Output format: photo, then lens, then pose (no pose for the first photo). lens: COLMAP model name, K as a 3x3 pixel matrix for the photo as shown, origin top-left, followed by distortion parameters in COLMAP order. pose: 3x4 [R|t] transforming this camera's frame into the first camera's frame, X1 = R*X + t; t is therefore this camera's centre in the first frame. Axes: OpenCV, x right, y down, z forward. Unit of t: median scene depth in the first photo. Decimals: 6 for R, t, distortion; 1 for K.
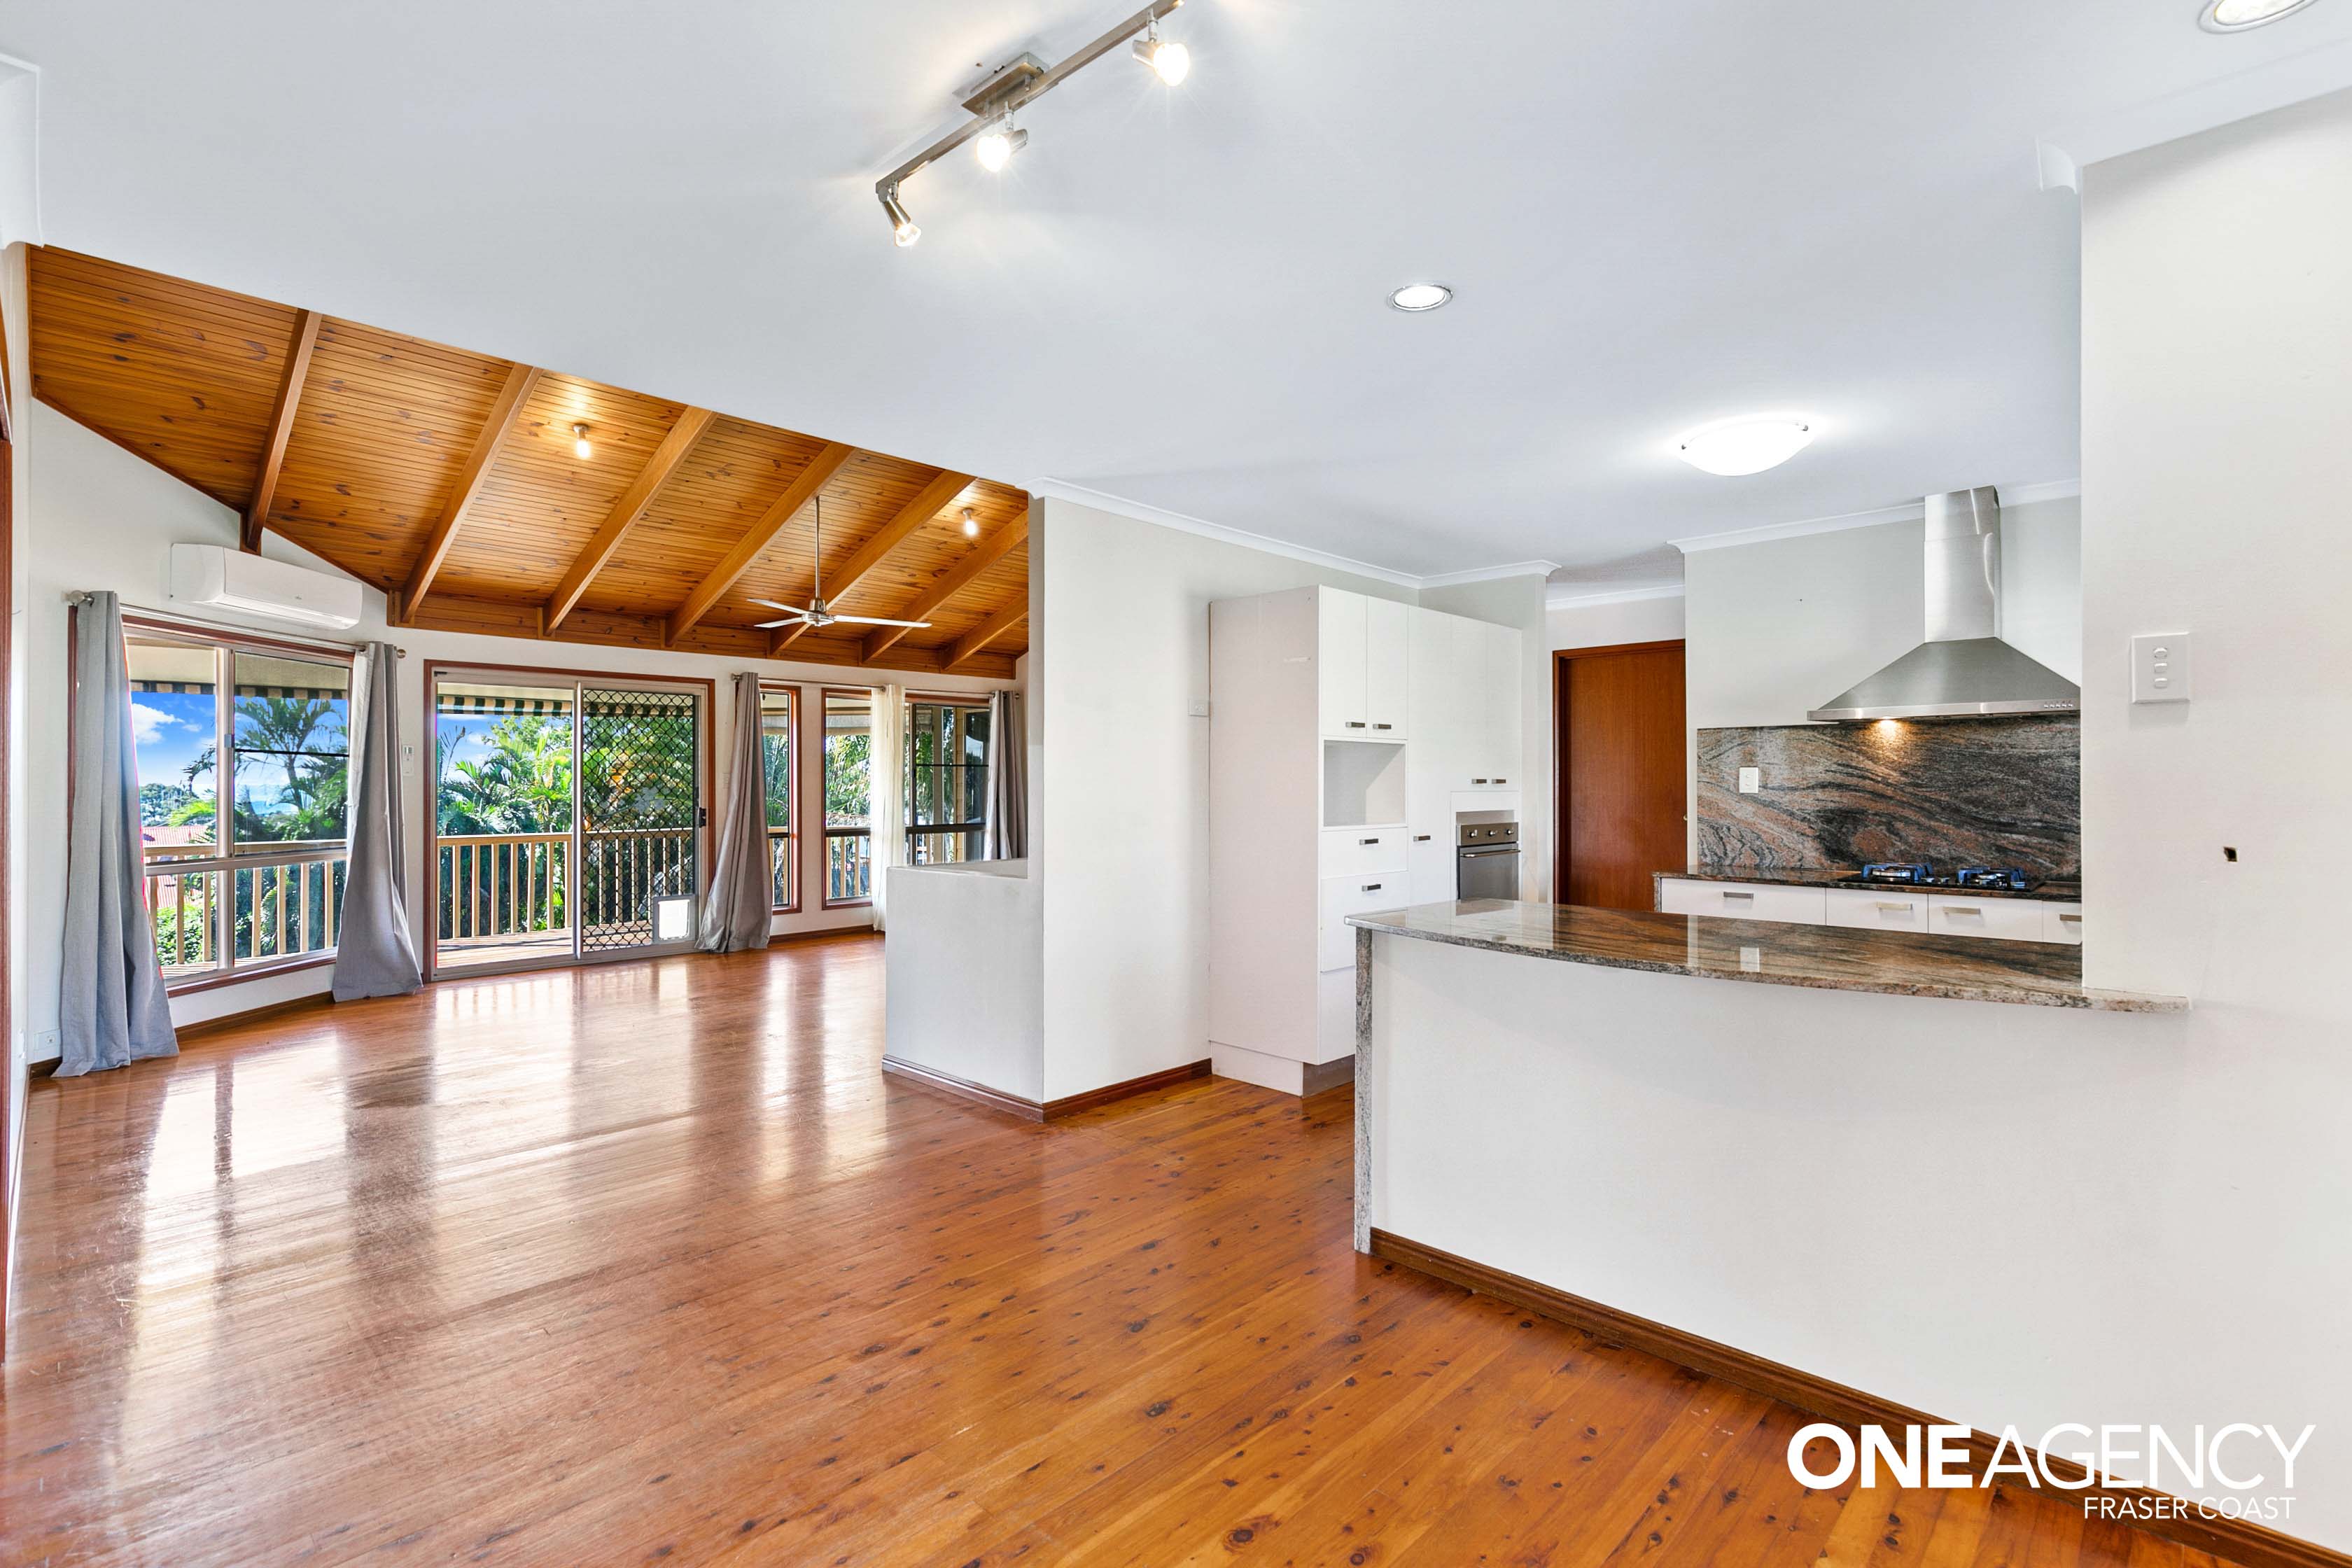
lens RADIAL K [[1072.6, 0, 1177.9], [0, 1072.6, 779.6], [0, 0, 1]] dist [-0.003377, 0.000179]
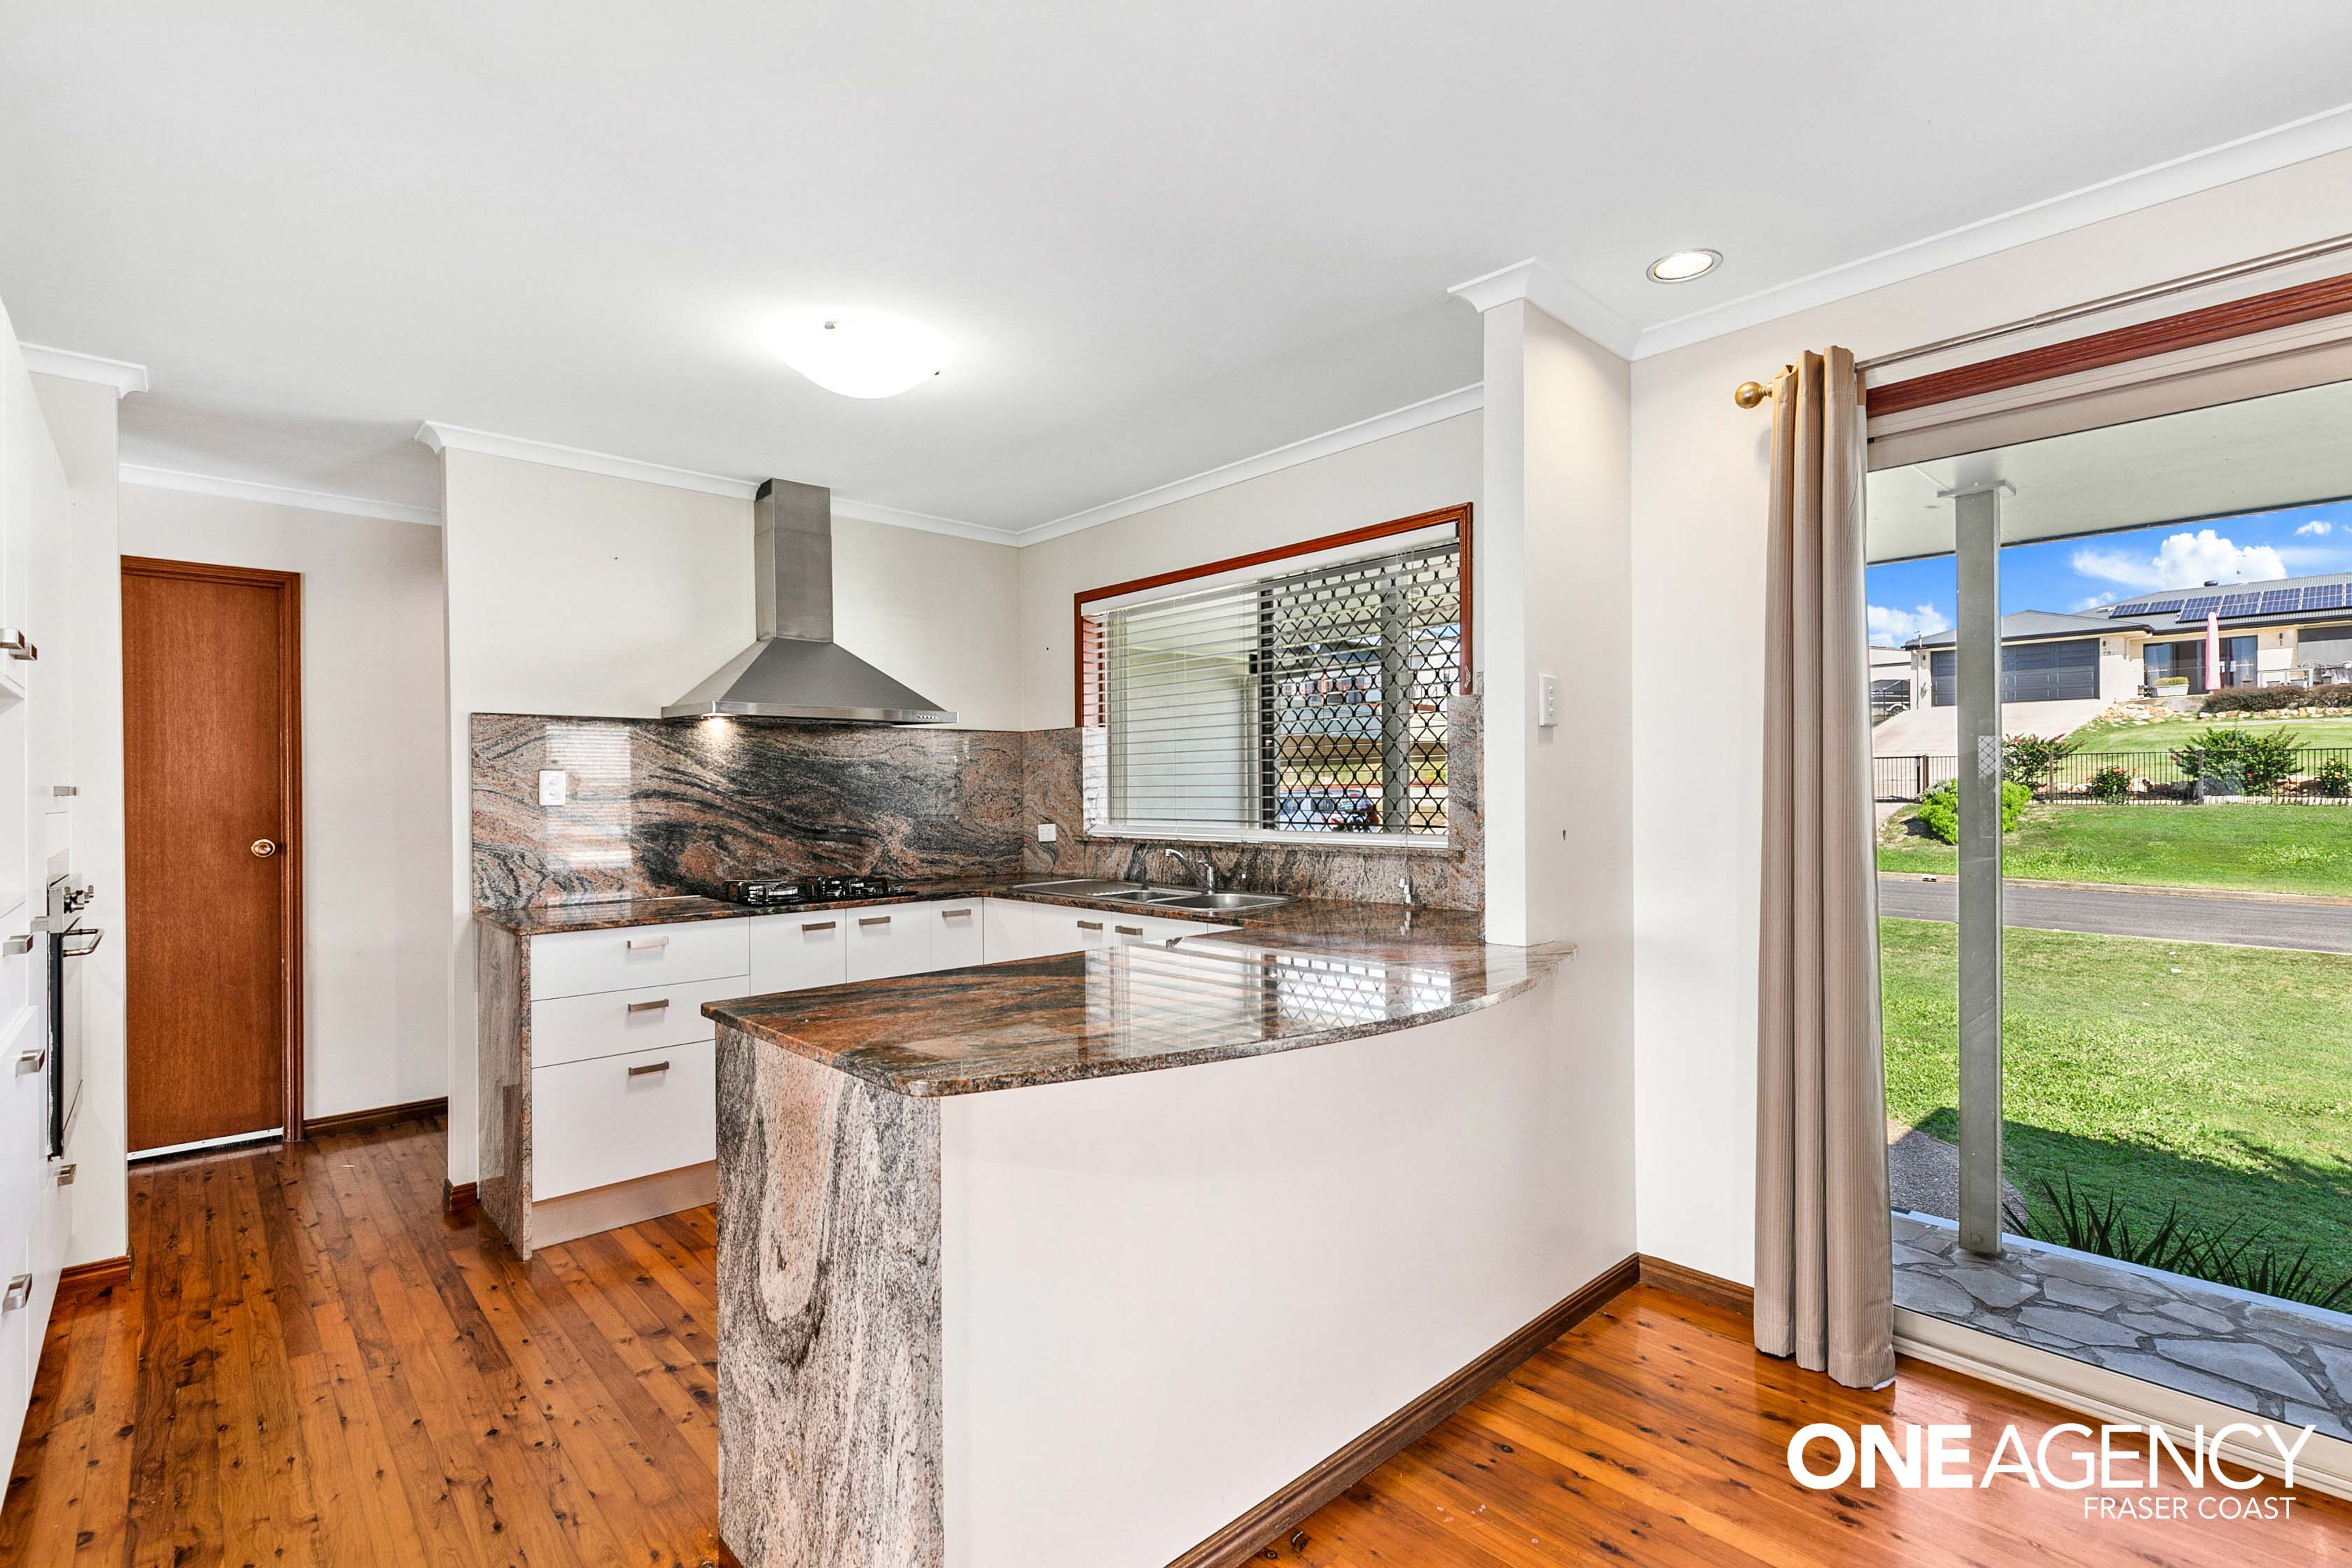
lens RADIAL K [[1072.6, 0, 1177.0], [0, 1072.6, 785.3], [0, 0, 1]] dist [-0.003377, 0.000179]
pose [[0.058328, 0.003746, 0.998290, -0.192222], [0.005809, 0.999975, -0.004092, 0.004455], [-0.998281, 0.006038, 0.058305, 0.583222]]
